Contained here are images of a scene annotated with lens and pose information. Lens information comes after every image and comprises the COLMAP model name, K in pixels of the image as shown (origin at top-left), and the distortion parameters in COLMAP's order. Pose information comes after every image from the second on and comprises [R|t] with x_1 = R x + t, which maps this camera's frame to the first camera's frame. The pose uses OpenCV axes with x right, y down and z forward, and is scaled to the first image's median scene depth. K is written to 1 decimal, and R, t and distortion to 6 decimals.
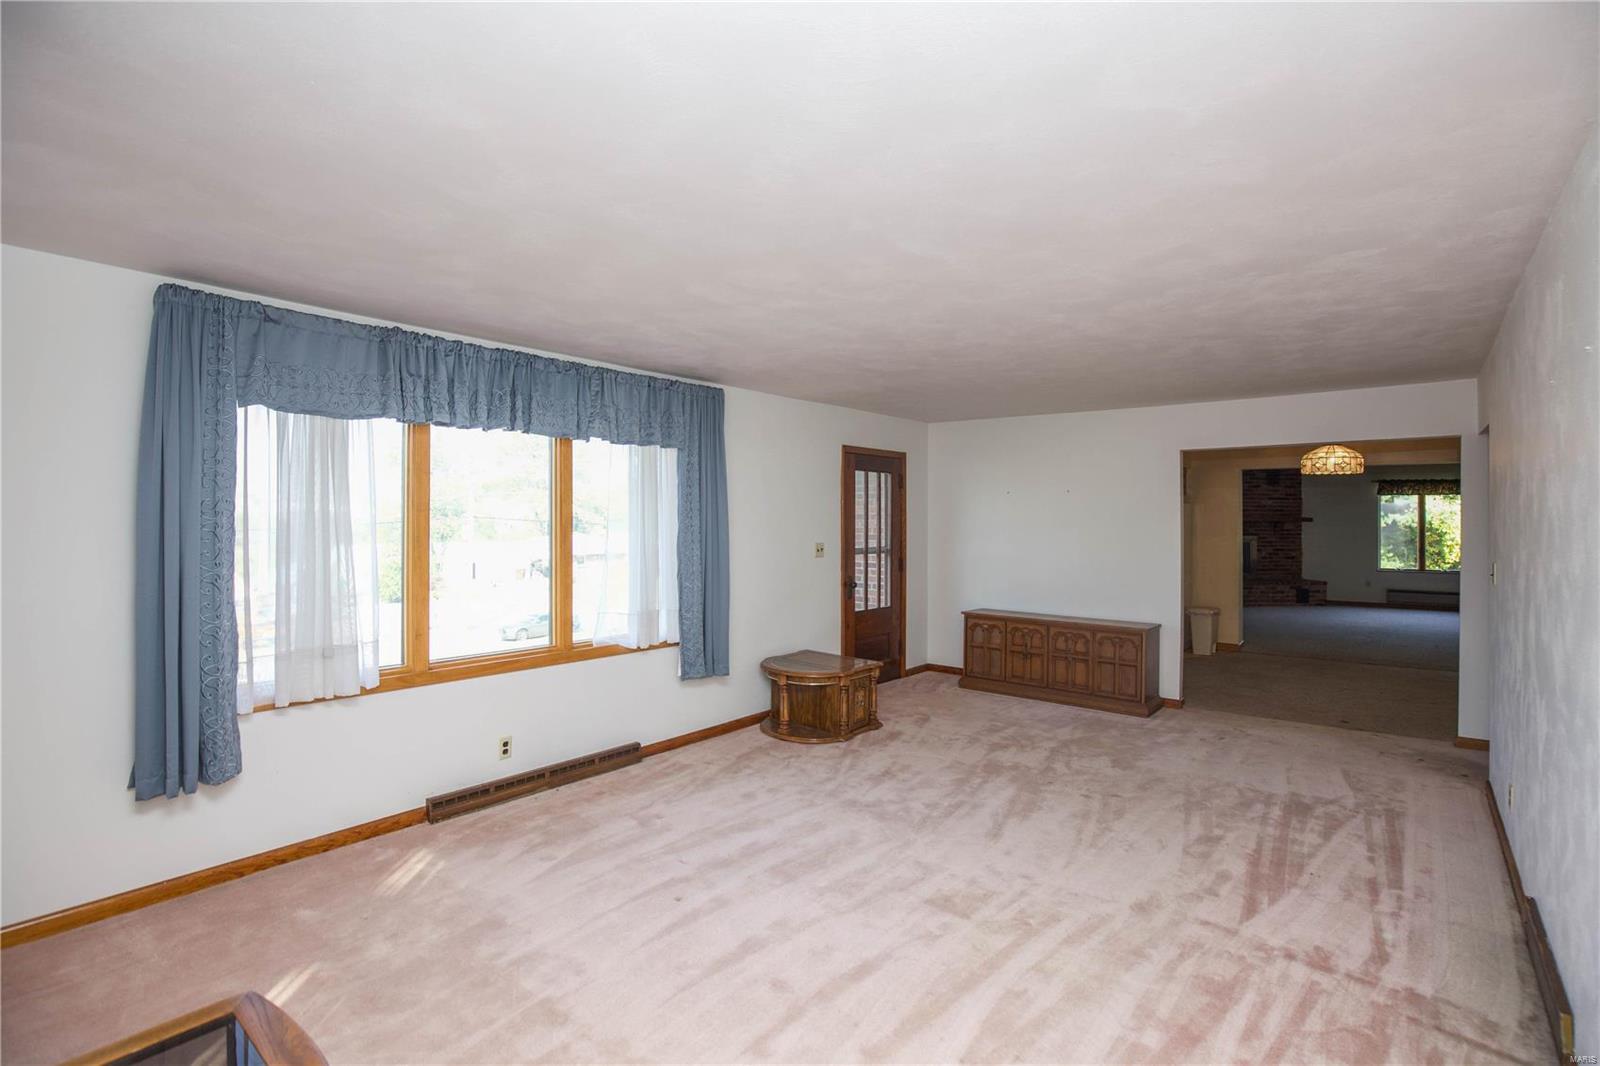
lens RADIAL K [[769.0, 0, 813.4], [0, 769.0, 510.7], [0, 0, 1]] dist [-0.024923, 0.000137]
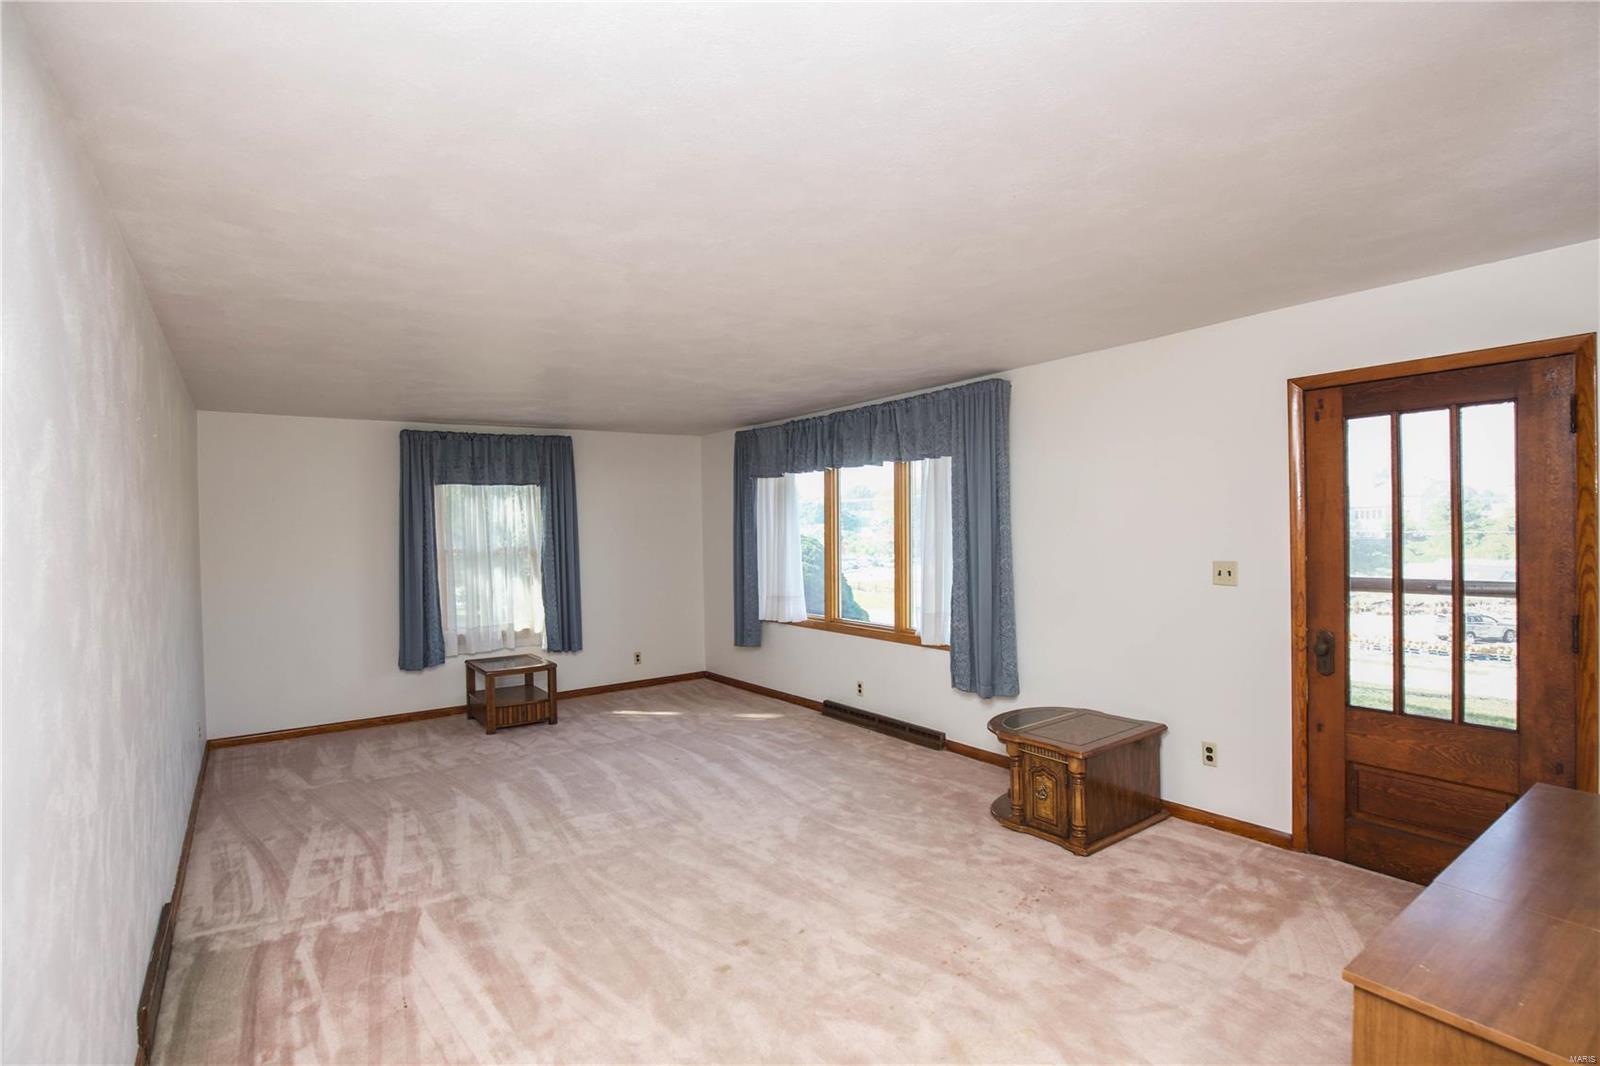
lens RADIAL K [[764.3, 0, 800.0], [0, 764.3, 533.0], [0, 0, 1]] dist [-0.003567, 0.000001]
pose [[-0.253609, 0.010335, -0.967252, 0.853459], [0.030683, 0.999526, 0.002635, 0.011257], [0.966820, -0.029010, -0.253806, 1.075288]]
